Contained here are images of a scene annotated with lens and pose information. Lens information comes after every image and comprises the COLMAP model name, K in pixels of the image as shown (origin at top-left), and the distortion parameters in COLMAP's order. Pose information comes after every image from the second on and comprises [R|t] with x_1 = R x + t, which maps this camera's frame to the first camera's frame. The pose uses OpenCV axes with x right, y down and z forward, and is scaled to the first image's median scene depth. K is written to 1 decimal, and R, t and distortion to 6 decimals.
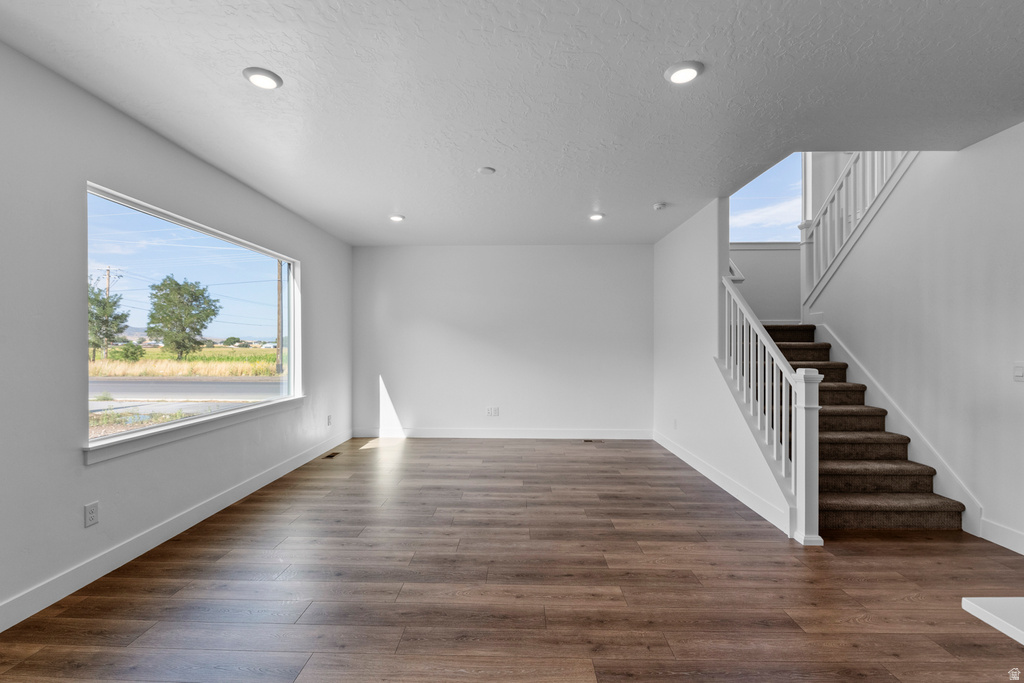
lens RADIAL K [[444.4, 0, 504.6], [0, 444.4, 345.9], [0, 0, 1]] dist [0.000299, -0.004674]
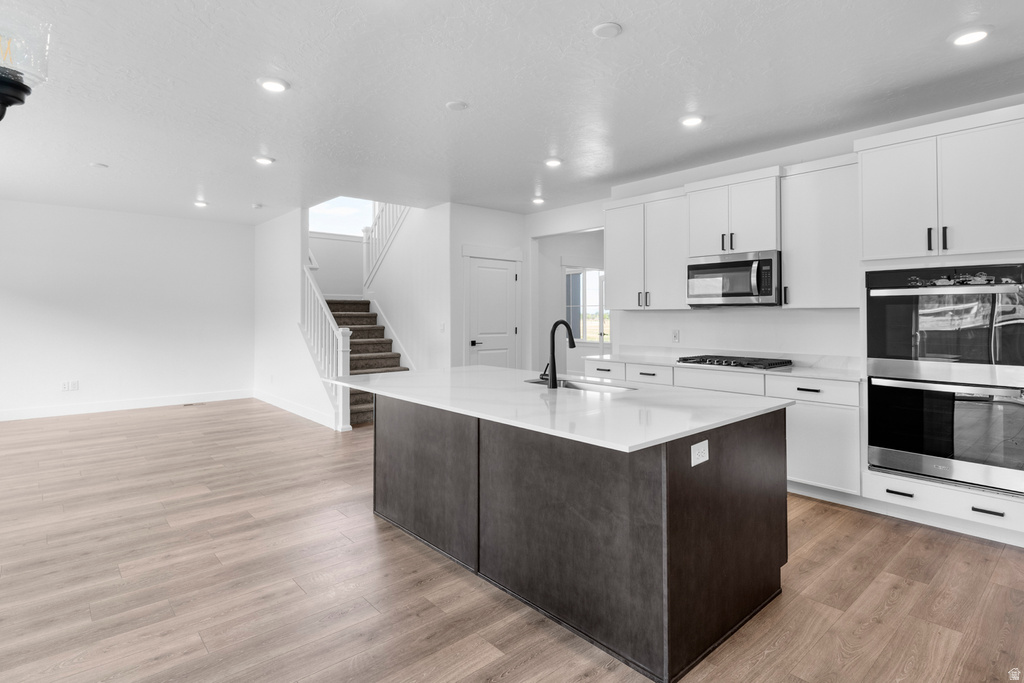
lens RADIAL K [[528.7, 0, 502.1], [0, 528.7, 309.9], [0, 0, 1]] dist [0.003823, -0.000860]
pose [[0.735366, 0.007078, 0.677633, -0.210518], [0.000605, 0.999938, -0.011102, 0.004327], [-0.677669, 0.008574, 0.735317, -0.773647]]
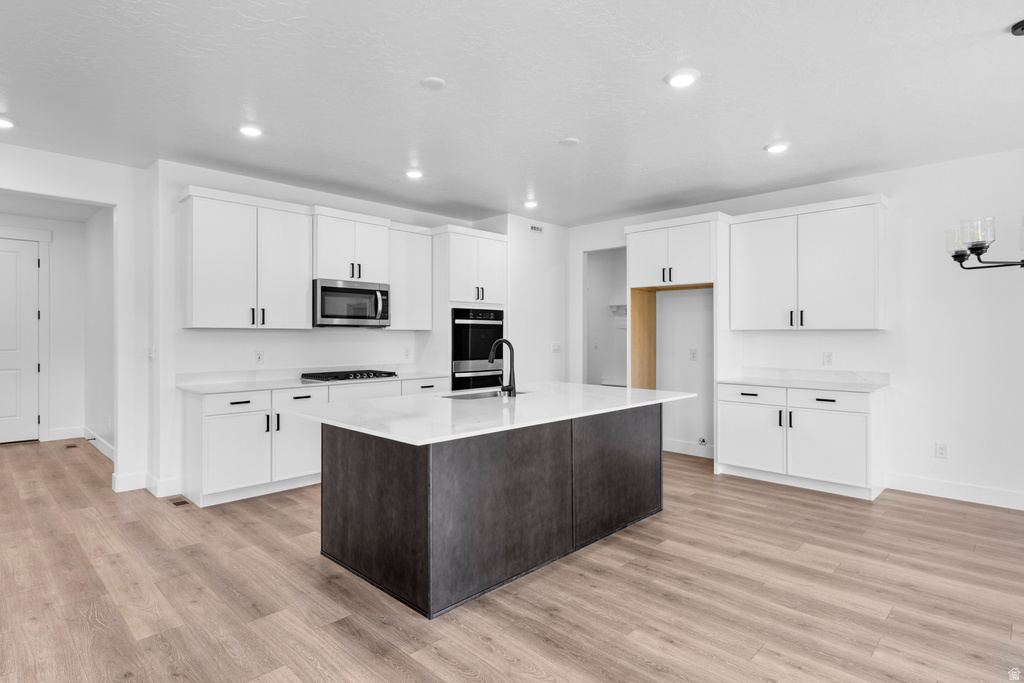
lens RADIAL K [[532.9, 0, 510.4], [0, 532.9, 335.3], [0, 0, 1]] dist [0.003450, -0.001064]
pose [[-0.735195, -0.001202, 0.677855, -0.261718], [-0.001089, 0.999999, 0.000591, 0.003193], [-0.677855, -0.000304, -0.735195, 0.594025]]
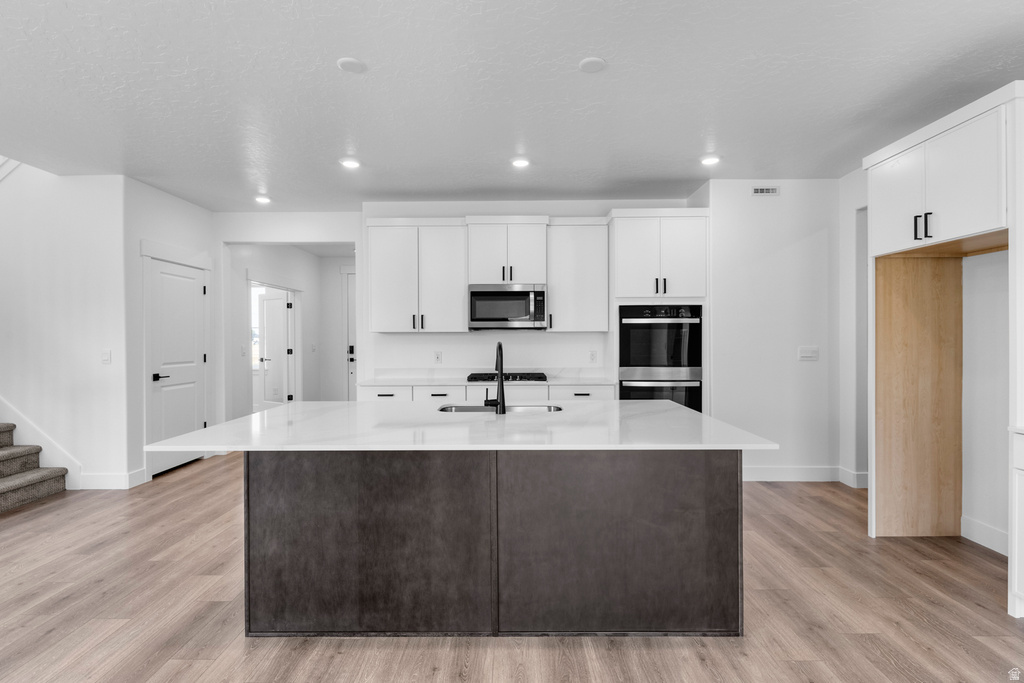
lens RADIAL K [[504.8, 0, 512.0], [0, 504.8, 341.5], [0, 0, 1]] dist [0.001038, -0.002106]
pose [[-0.024484, -0.007442, 0.999673, -0.348518], [0.005024, 0.999959, 0.007568, 0.004625], [-0.999688, 0.005207, -0.024446, -0.181096]]
